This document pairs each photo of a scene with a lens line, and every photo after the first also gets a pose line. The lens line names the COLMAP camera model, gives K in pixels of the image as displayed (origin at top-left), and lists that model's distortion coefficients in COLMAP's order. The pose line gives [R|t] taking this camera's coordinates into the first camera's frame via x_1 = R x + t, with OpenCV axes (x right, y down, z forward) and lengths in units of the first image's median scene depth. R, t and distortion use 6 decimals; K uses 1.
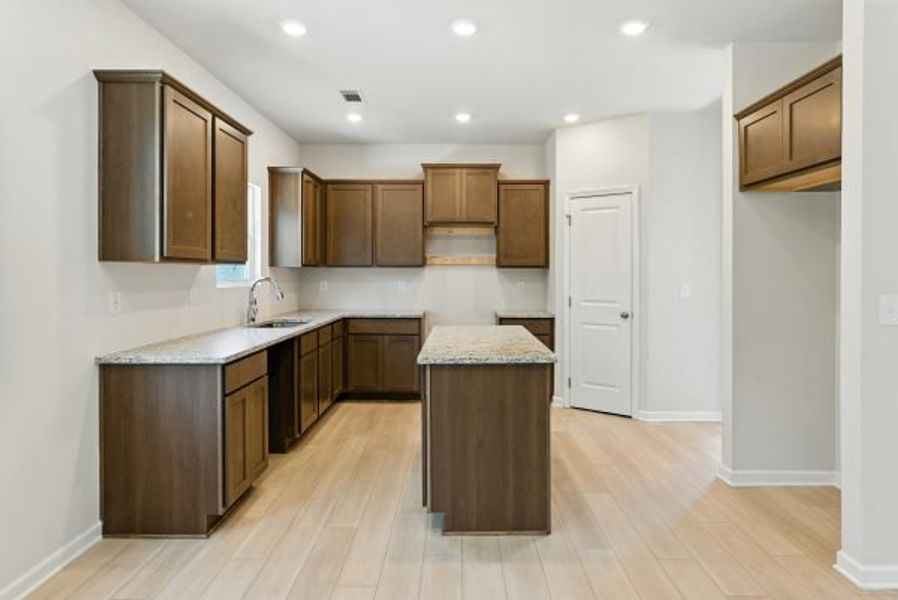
lens RADIAL K [[533.4, 0, 454.8], [0, 533.4, 272.6], [0, 0, 1]] dist [-0.000938, 0.002375]
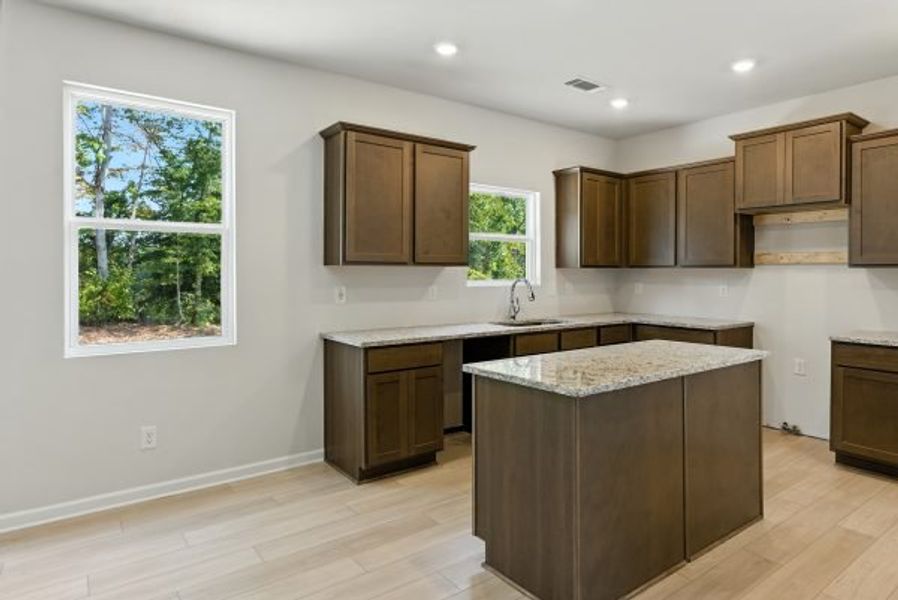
lens RADIAL K [[533.4, 0, 454.8], [0, 533.4, 272.6], [0, 0, 1]] dist [-0.000938, 0.002375]
pose [[0.603507, 0.001092, -0.797357, 0.491408], [-0.002198, 0.999998, -0.000294, -0.001730], [0.797354, 0.001930, 0.603508, 0.307567]]
